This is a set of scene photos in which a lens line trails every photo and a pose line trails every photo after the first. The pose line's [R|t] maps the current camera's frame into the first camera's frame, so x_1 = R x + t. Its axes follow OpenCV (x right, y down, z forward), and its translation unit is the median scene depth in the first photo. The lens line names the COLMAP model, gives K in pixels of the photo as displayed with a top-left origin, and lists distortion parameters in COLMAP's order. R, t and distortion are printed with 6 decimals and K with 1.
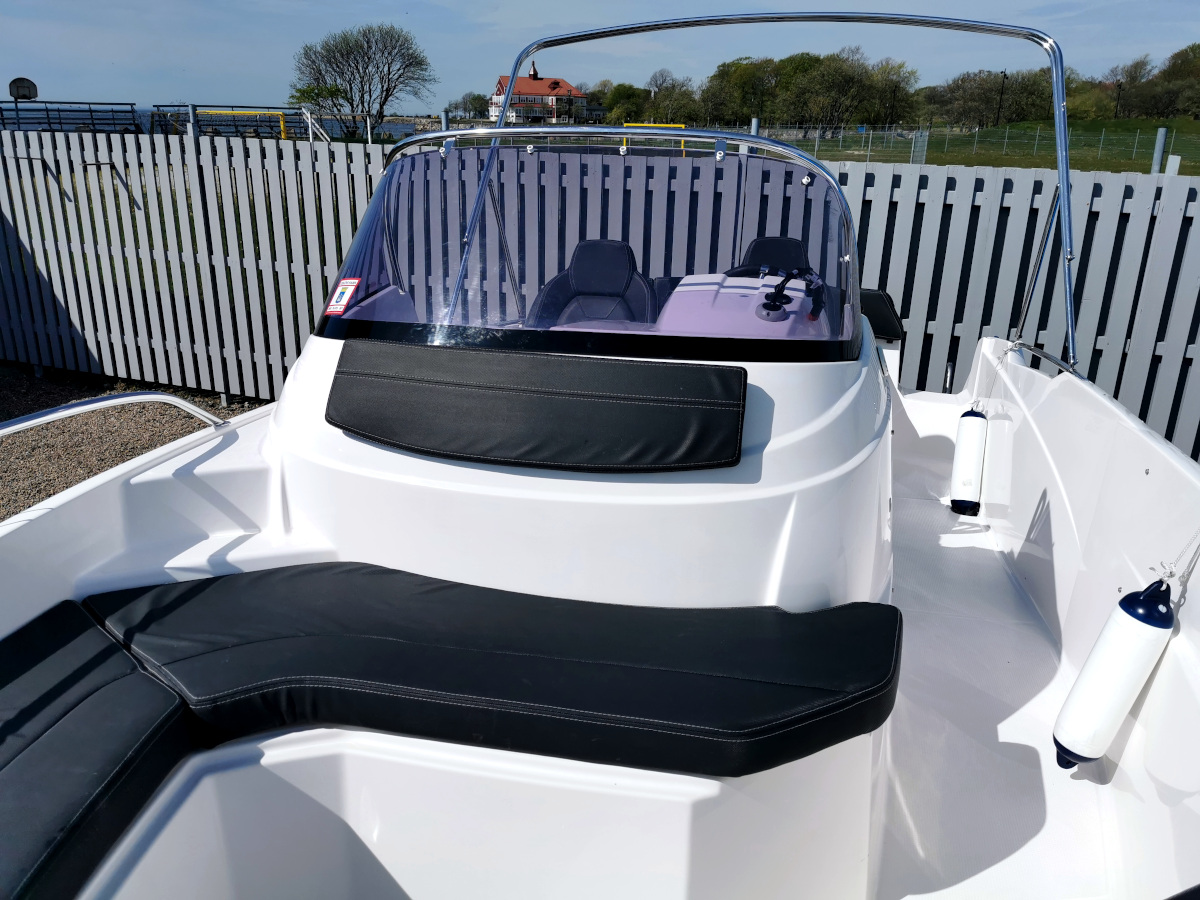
lens RADIAL K [[929.4, 0, 600.0], [0, 929.4, 450.0], [0, 0, 1]] dist [0.092812, -0.139007]
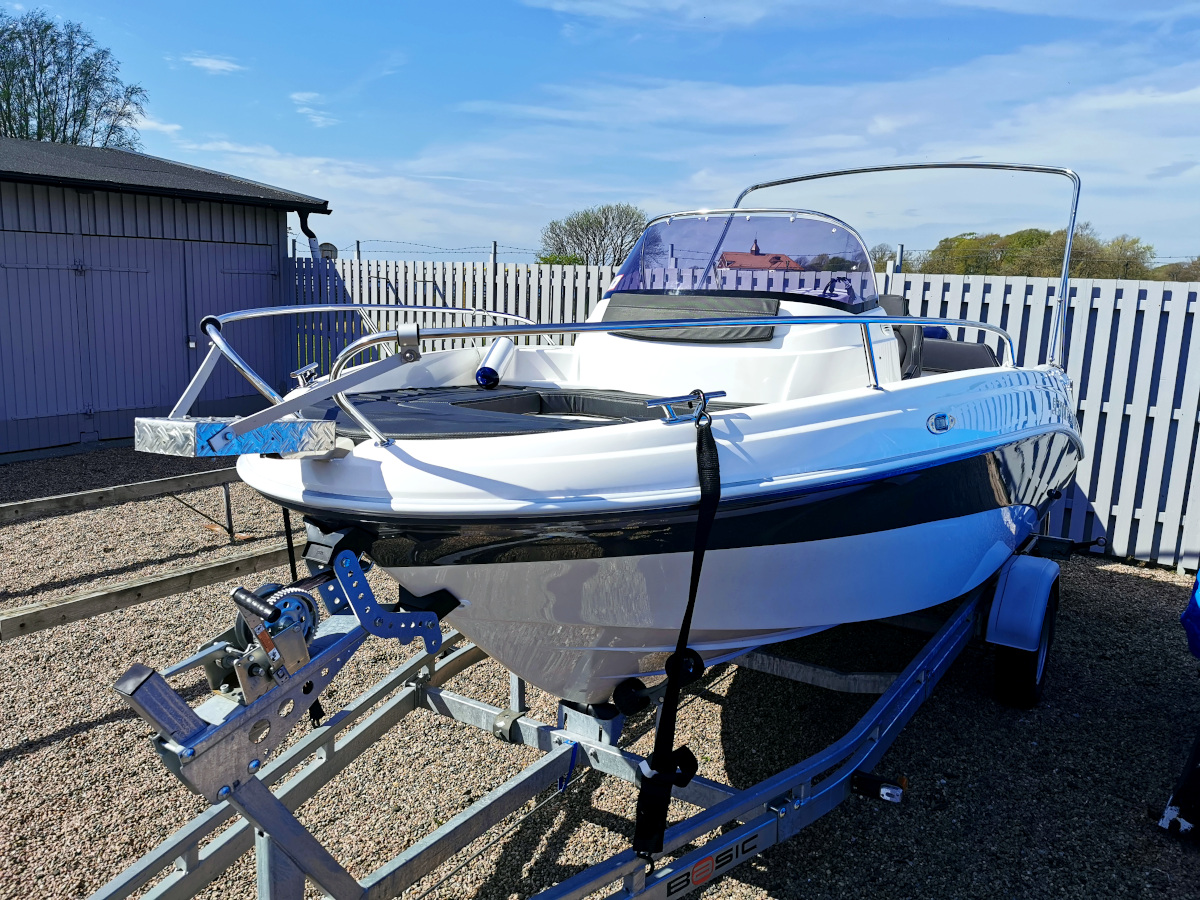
lens RADIAL K [[929.4, 0, 600.0], [0, 929.4, 450.0], [0, 0, 1]] dist [0.092812, -0.139007]
pose [[0.974451, 0.054289, -0.217942, 0.246131], [-0.090110, 0.983328, -0.157947, 0.671648], [0.205734, 0.173550, 0.963096, -1.230125]]
